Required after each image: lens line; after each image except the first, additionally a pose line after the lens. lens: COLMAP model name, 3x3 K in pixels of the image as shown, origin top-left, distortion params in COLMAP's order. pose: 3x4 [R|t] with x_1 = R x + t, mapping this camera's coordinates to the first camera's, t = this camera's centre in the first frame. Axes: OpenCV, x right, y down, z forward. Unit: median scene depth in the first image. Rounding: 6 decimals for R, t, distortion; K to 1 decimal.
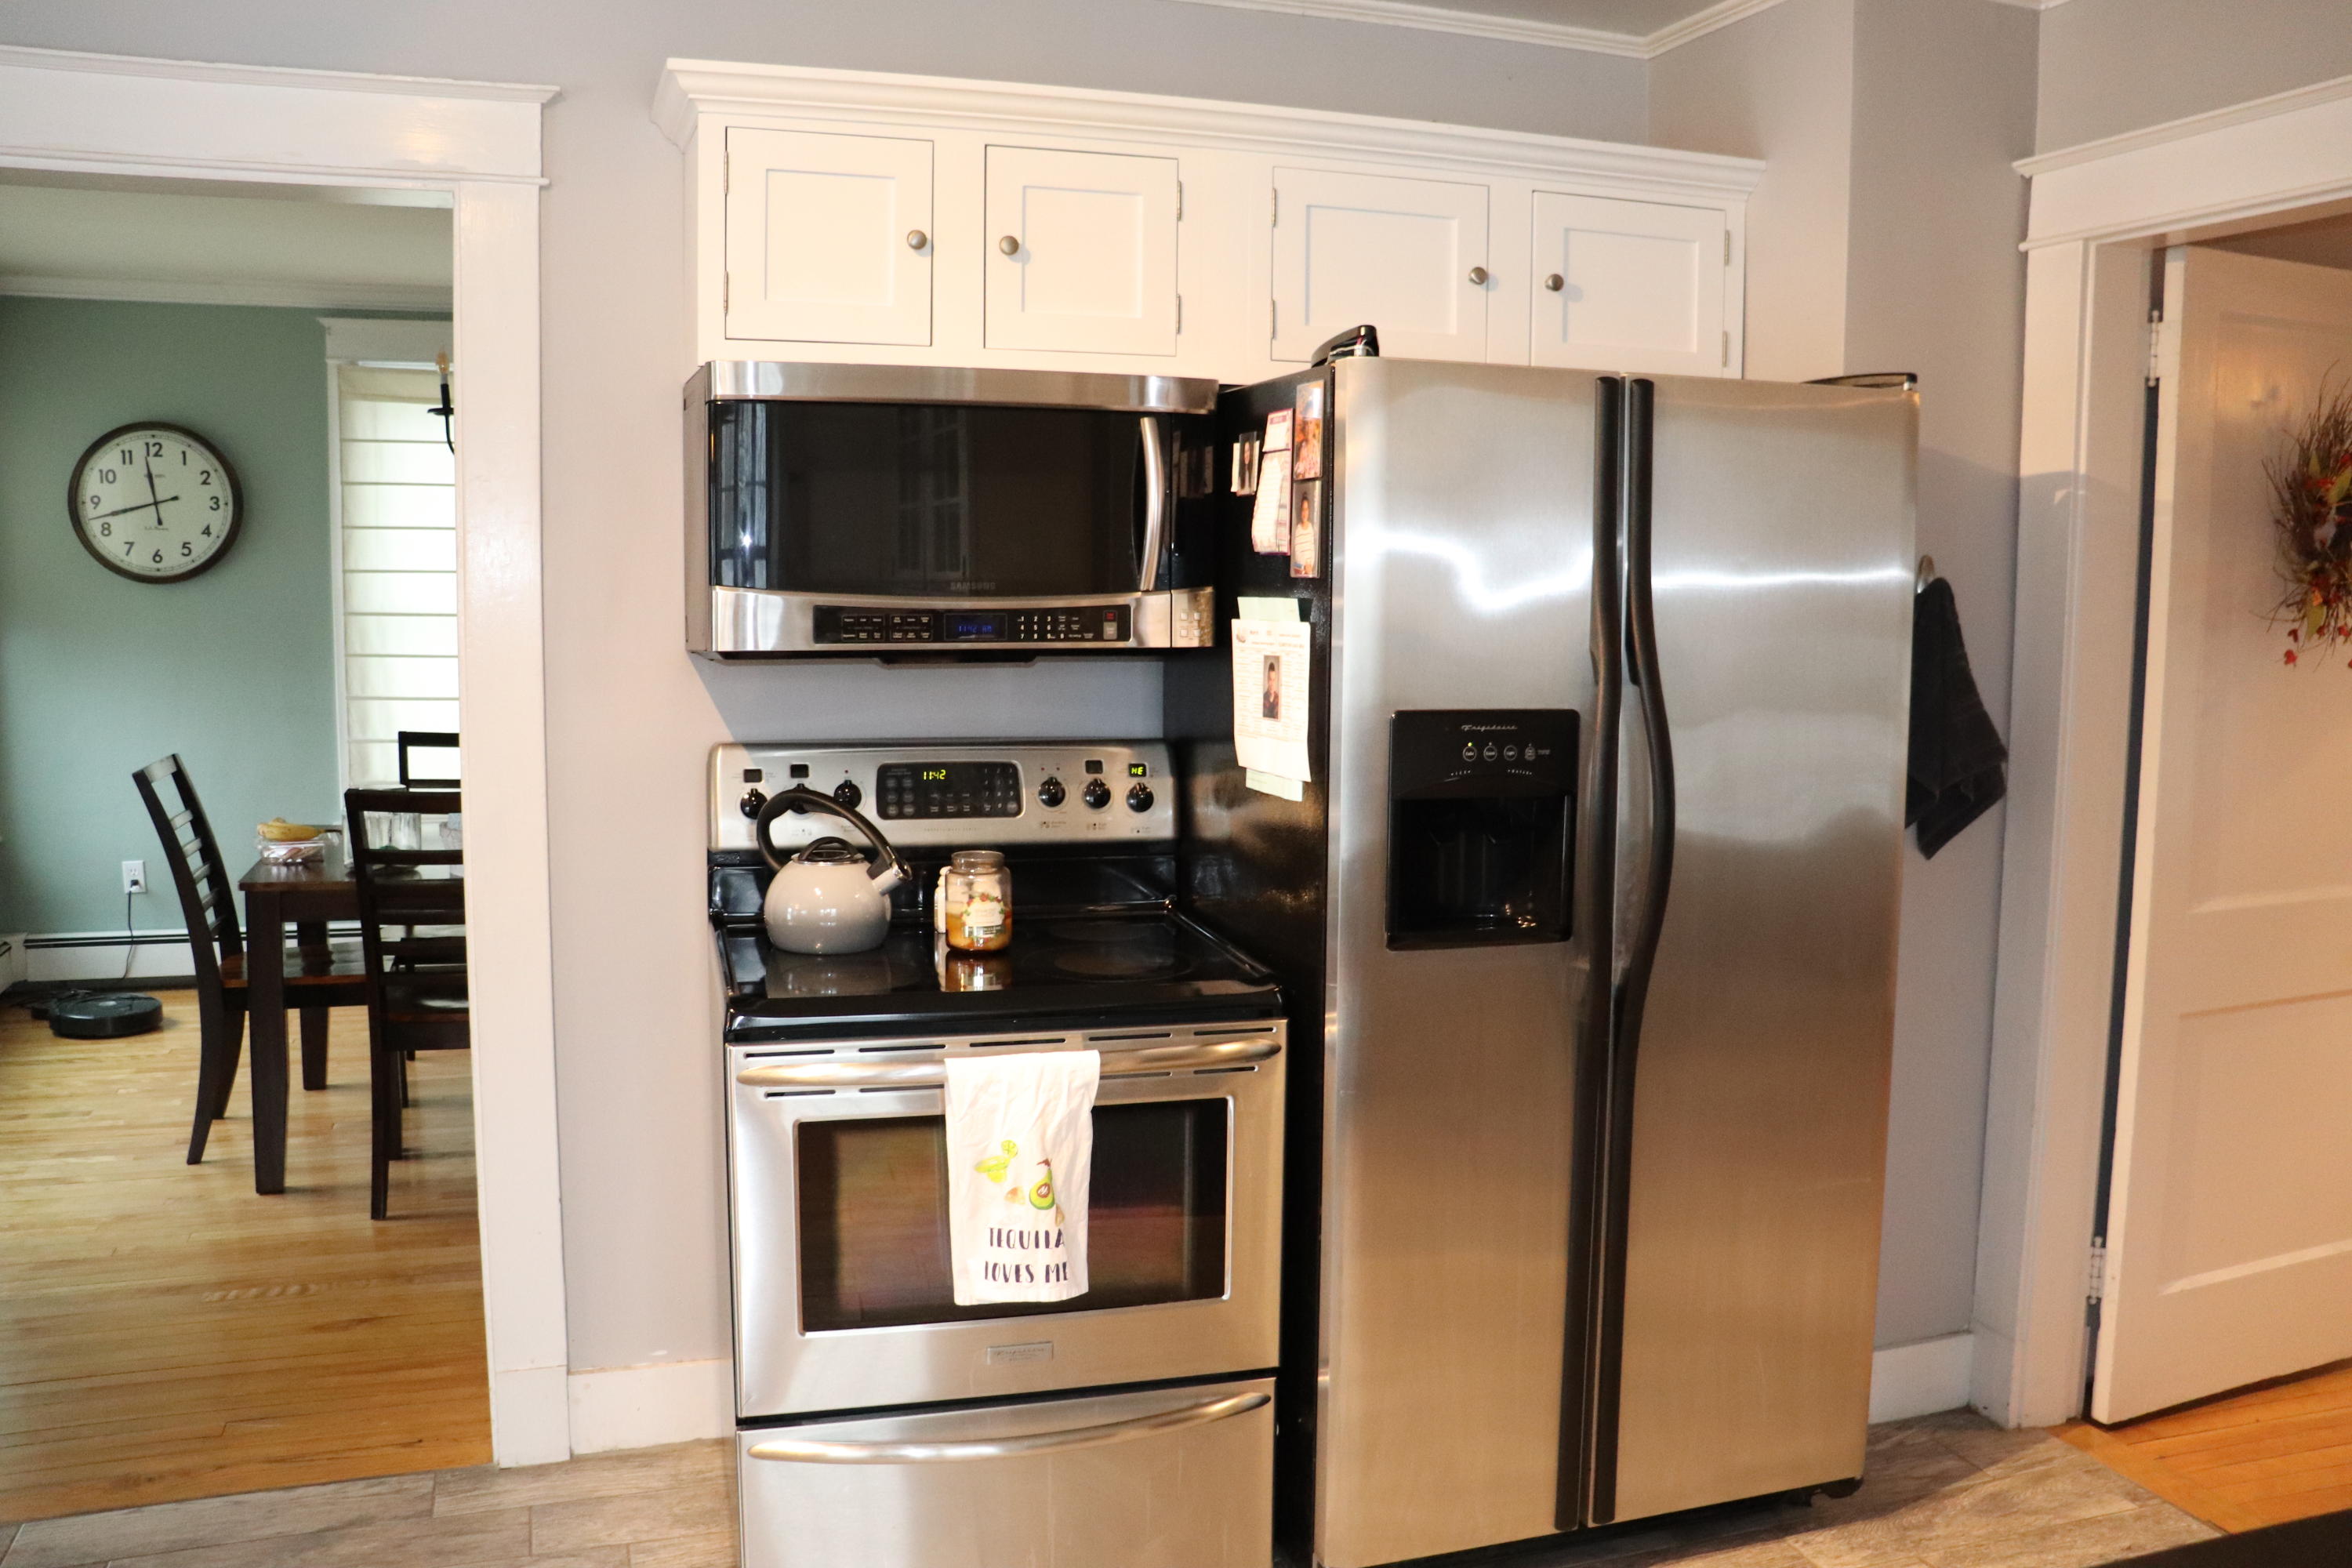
lens RADIAL K [[1956.1, 0, 1175.8], [0, 1956.1, 788.1], [0, 0, 1]] dist [-0.162585, 0.147819]
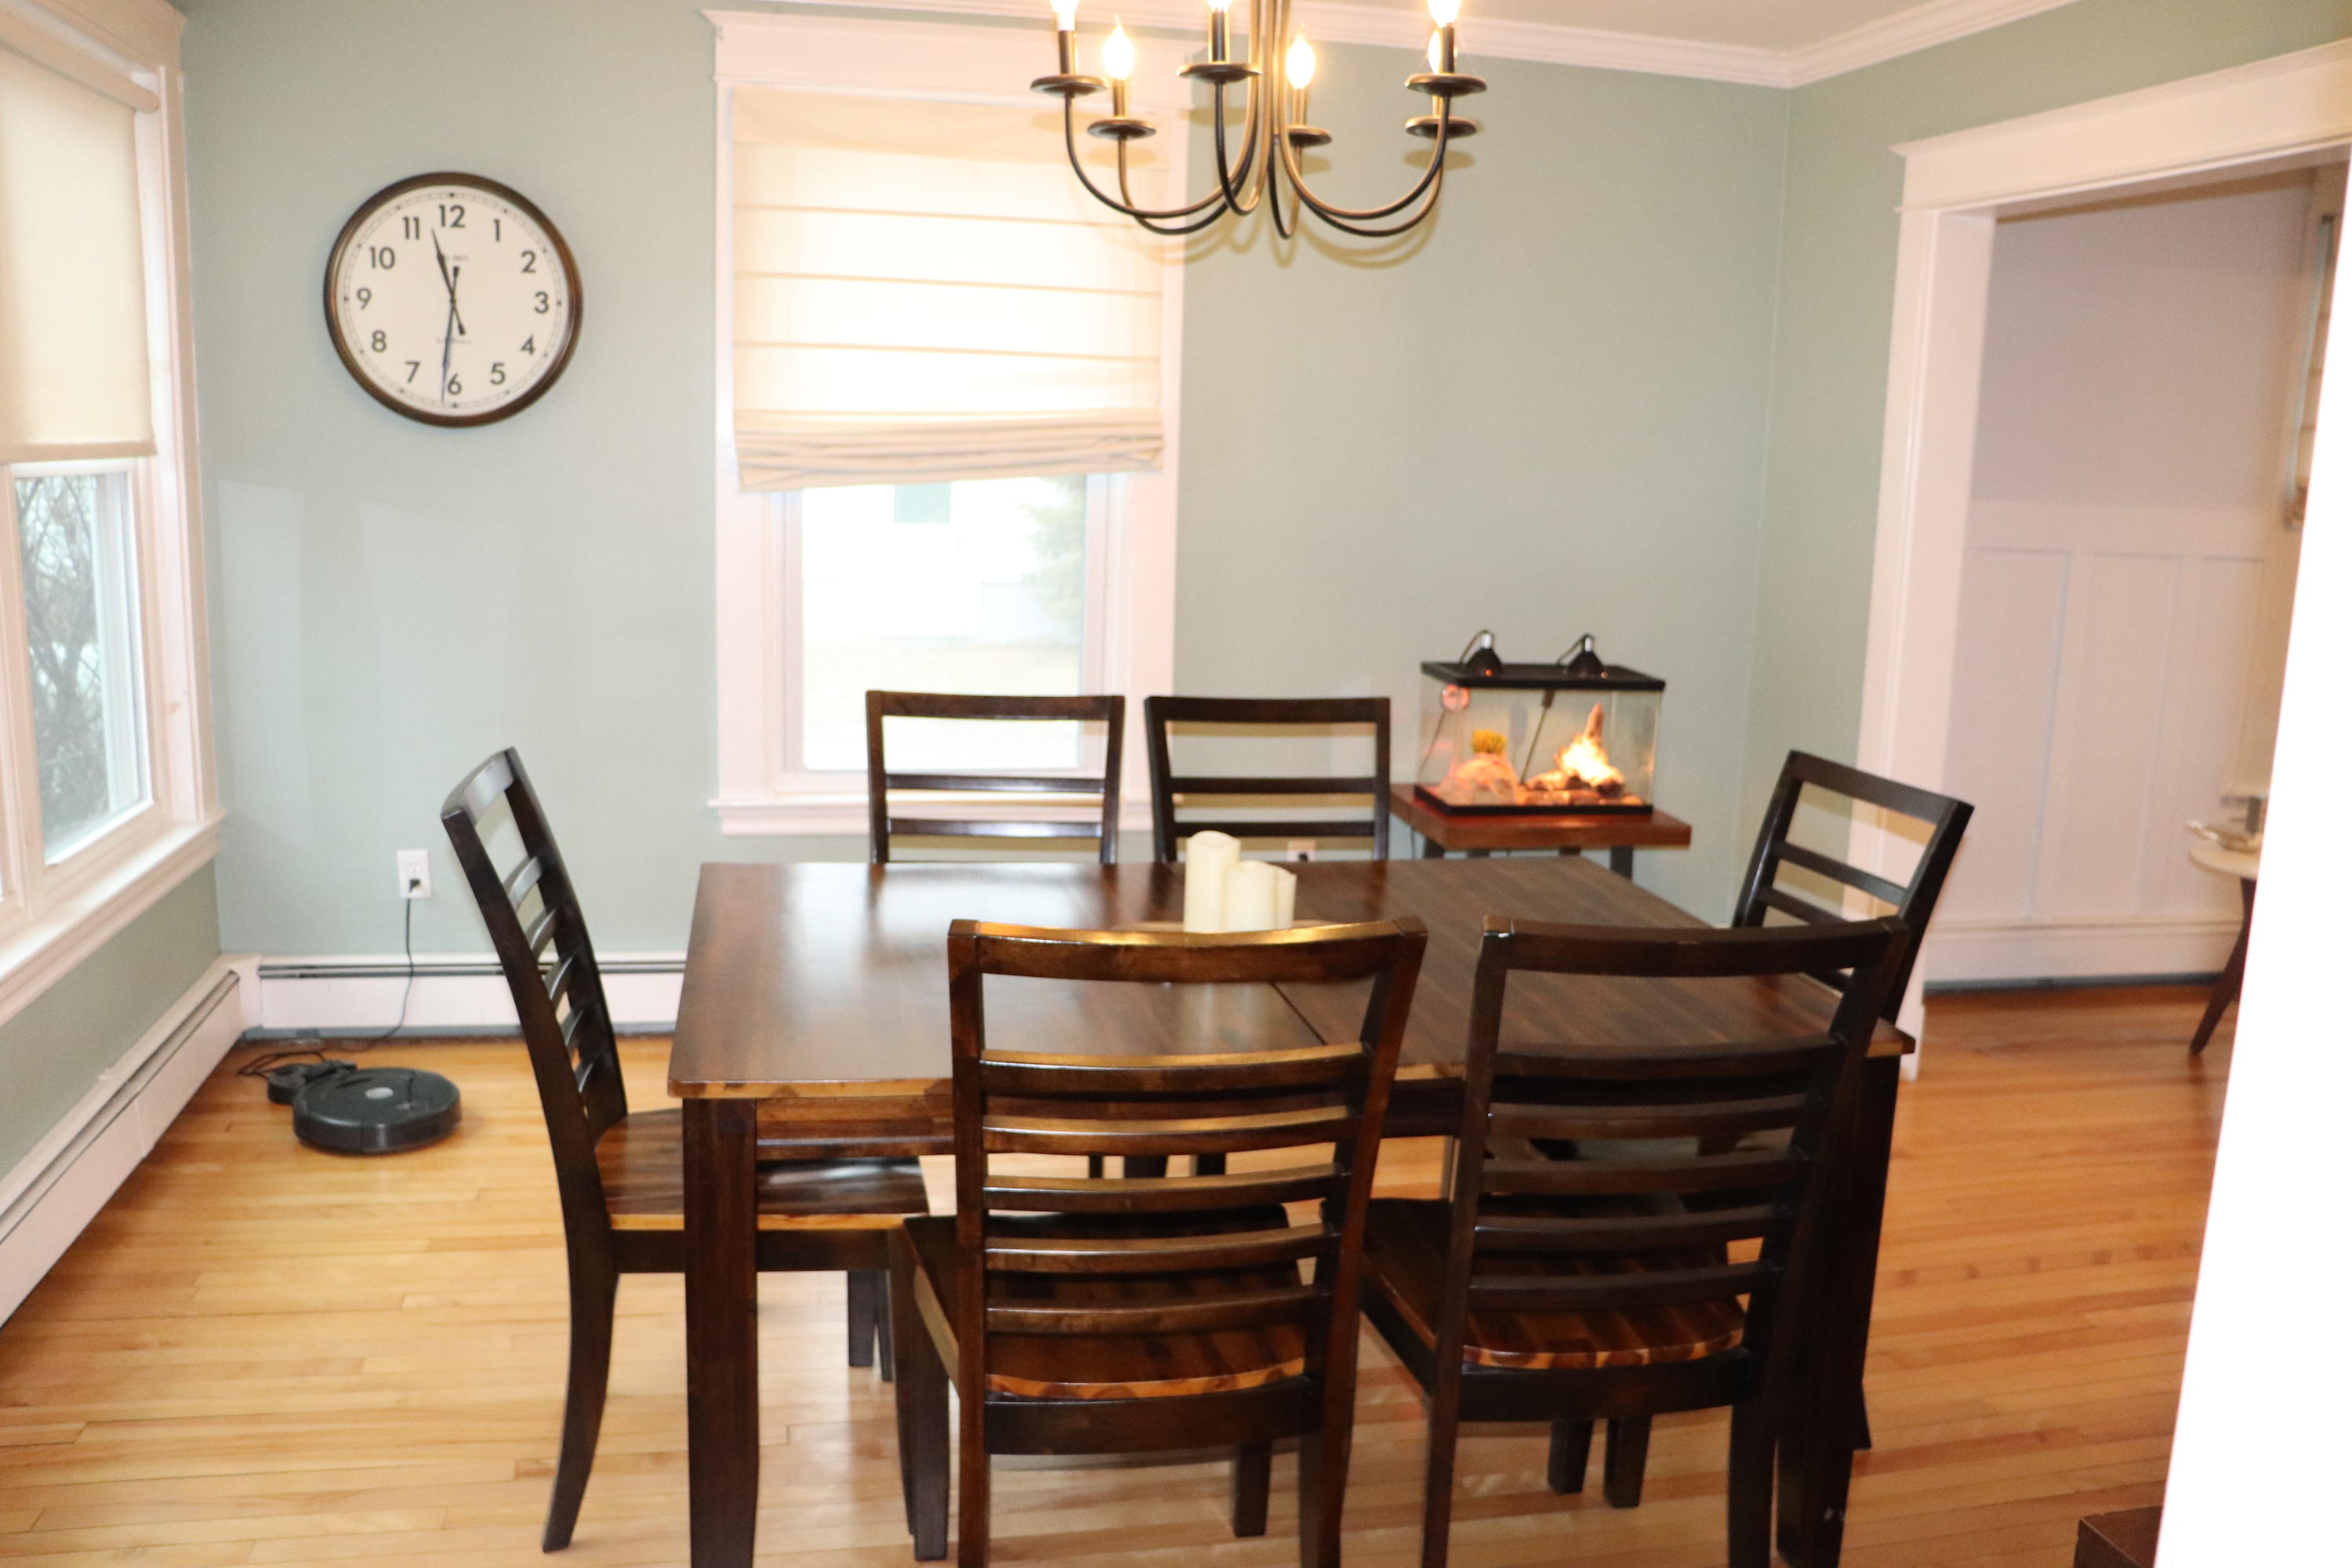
lens RADIAL K [[1956.1, 0, 1178.1], [0, 1956.1, 778.1], [0, 0, 1]] dist [-0.162585, 0.147819]
pose [[0.993572, 0.037141, -0.106938, -0.222918], [-0.030208, 0.997379, 0.065744, -0.039866], [0.109100, -0.062091, 0.992090, 0.378453]]
